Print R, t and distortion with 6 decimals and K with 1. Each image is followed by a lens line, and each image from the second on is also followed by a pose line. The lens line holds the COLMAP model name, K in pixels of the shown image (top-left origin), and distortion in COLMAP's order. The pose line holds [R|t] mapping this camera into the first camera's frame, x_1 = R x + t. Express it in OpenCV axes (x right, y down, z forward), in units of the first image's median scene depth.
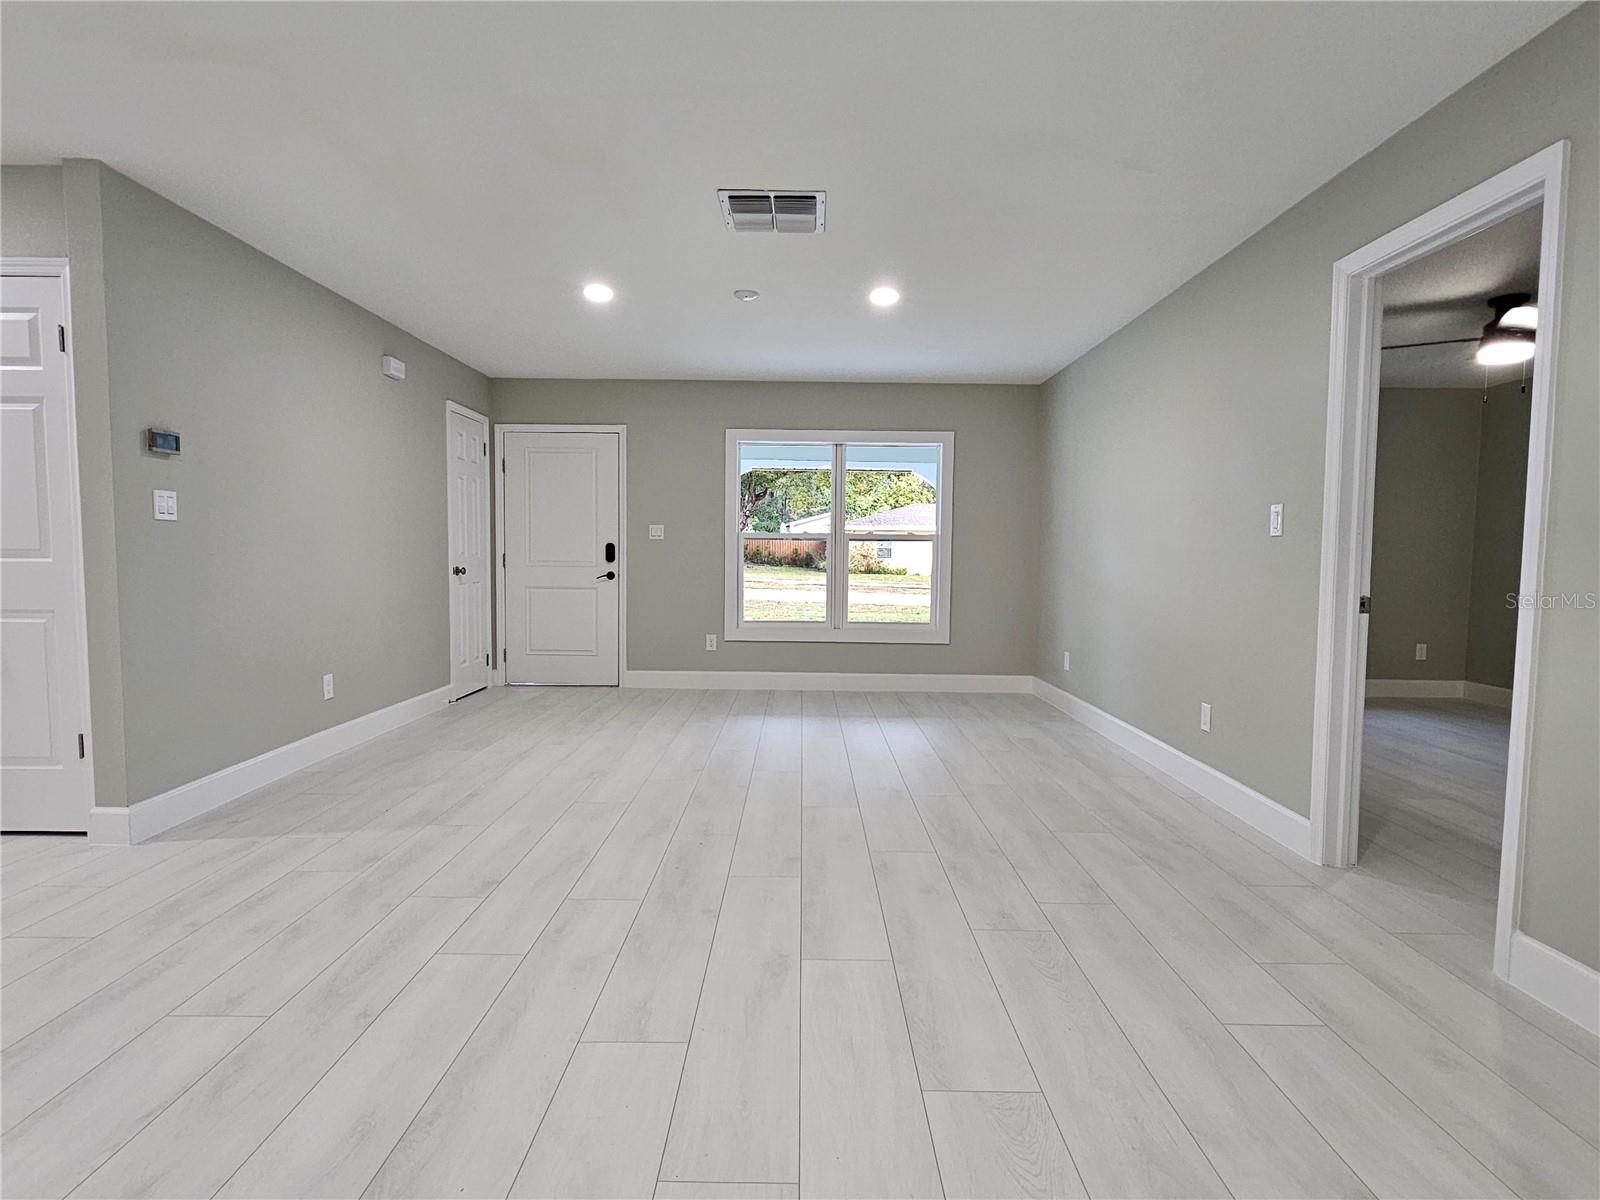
lens RADIAL K [[852.8, 0, 800.0], [0, 852.8, 600.0], [0, 0, 1]] dist [0.001859, 0.000029]
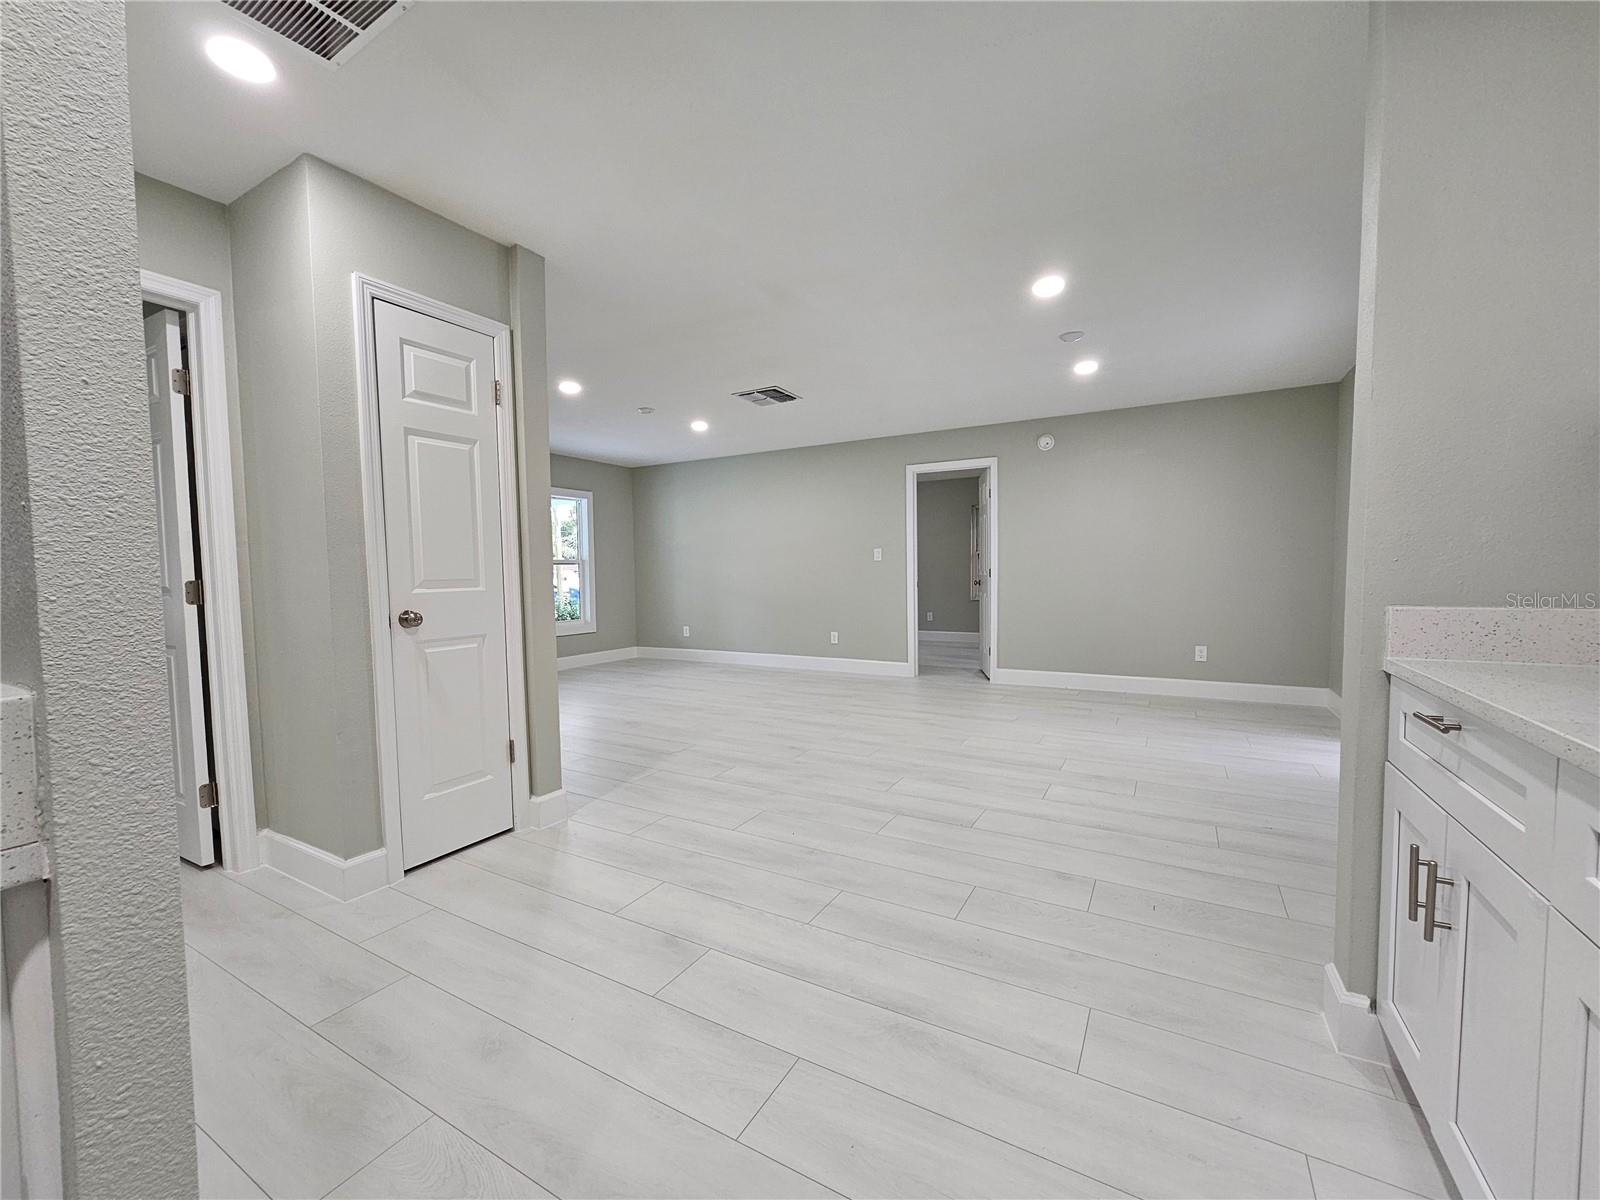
lens RADIAL K [[657.6, 0, 802.8], [0, 657.6, 605.2], [0, 0, 1]] dist [-0.000866, -0.000161]
pose [[0.485619, -0.065227, 0.871734, -1.401397], [0.068250, 0.996997, 0.036579, -0.028014], [-0.871502, 0.041733, 0.488613, 0.229906]]
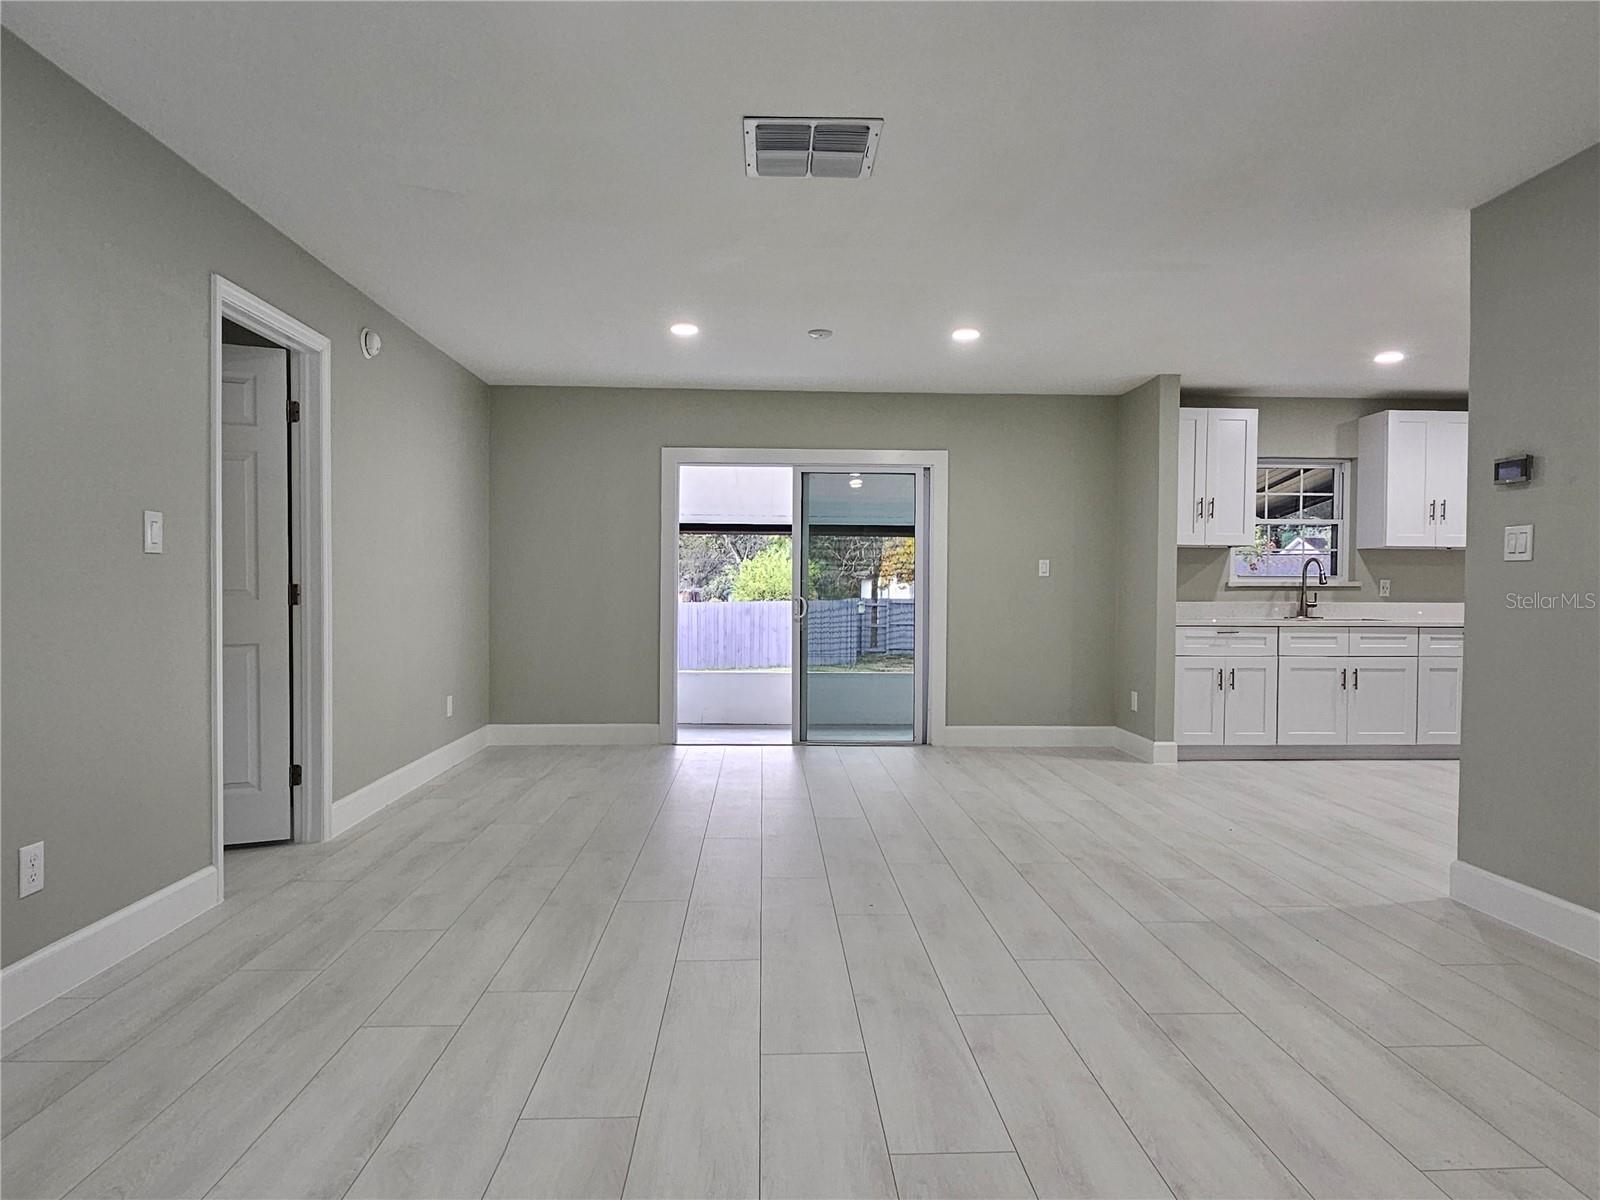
lens RADIAL K [[970.7, 0, 798.3], [0, 970.7, 609.0], [0, 0, 1]] dist [0.003371, 0.000232]
pose [[-0.999095, -0.017291, -0.038856, 0.008180], [-0.020259, 0.996799, 0.077333, -0.110322], [0.037394, 0.078051, -0.996248, 2.022136]]
